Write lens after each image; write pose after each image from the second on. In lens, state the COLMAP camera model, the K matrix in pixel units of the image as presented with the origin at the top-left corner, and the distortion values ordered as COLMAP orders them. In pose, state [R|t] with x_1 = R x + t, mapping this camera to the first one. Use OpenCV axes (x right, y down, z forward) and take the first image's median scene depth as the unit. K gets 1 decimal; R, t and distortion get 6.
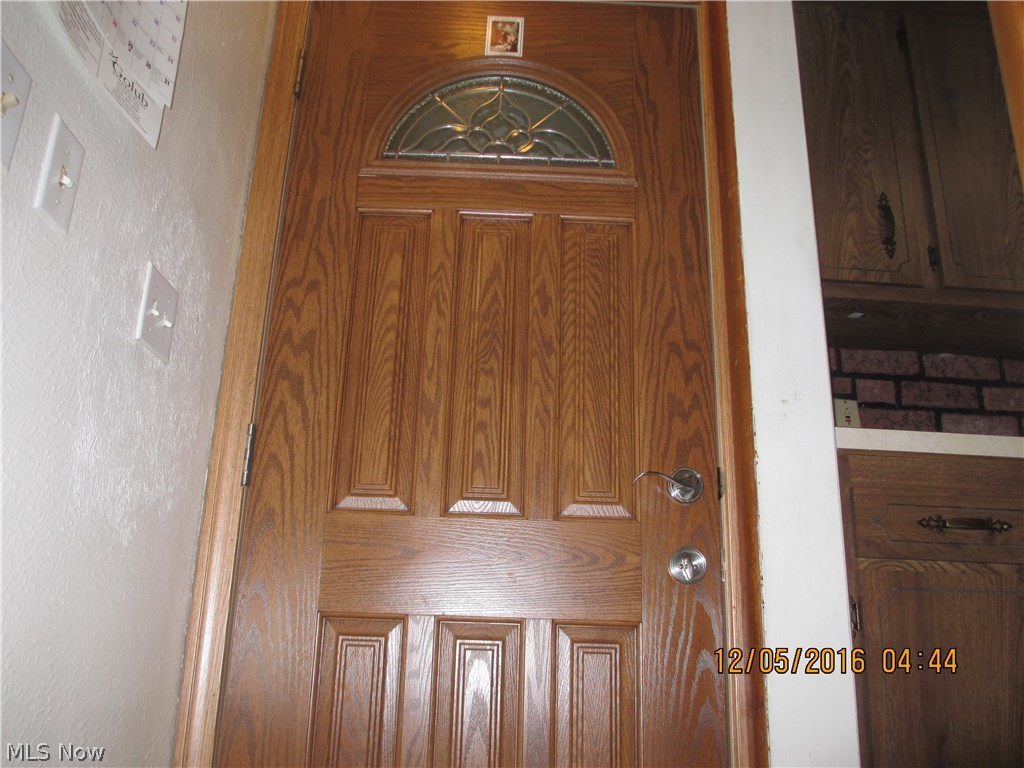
lens RADIAL K [[845.6, 0, 516.0], [0, 845.6, 379.6], [0, 0, 1]] dist [-0.062102, 0.019417]
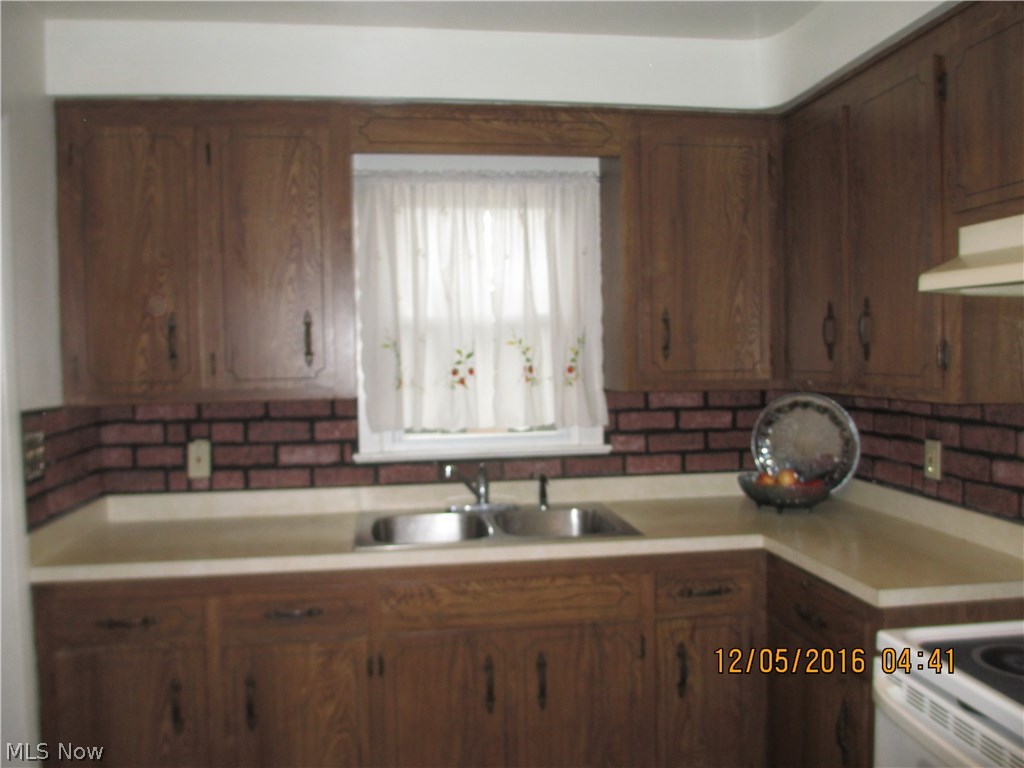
lens RADIAL K [[845.6, 0, 516.0], [0, 845.6, 379.6], [0, 0, 1]] dist [-0.062102, 0.019417]
pose [[0.992486, -0.053607, 0.109992, 0.776350], [0.010851, 0.933941, 0.357264, -0.551463], [-0.121878, -0.353385, 0.927504, -0.249575]]
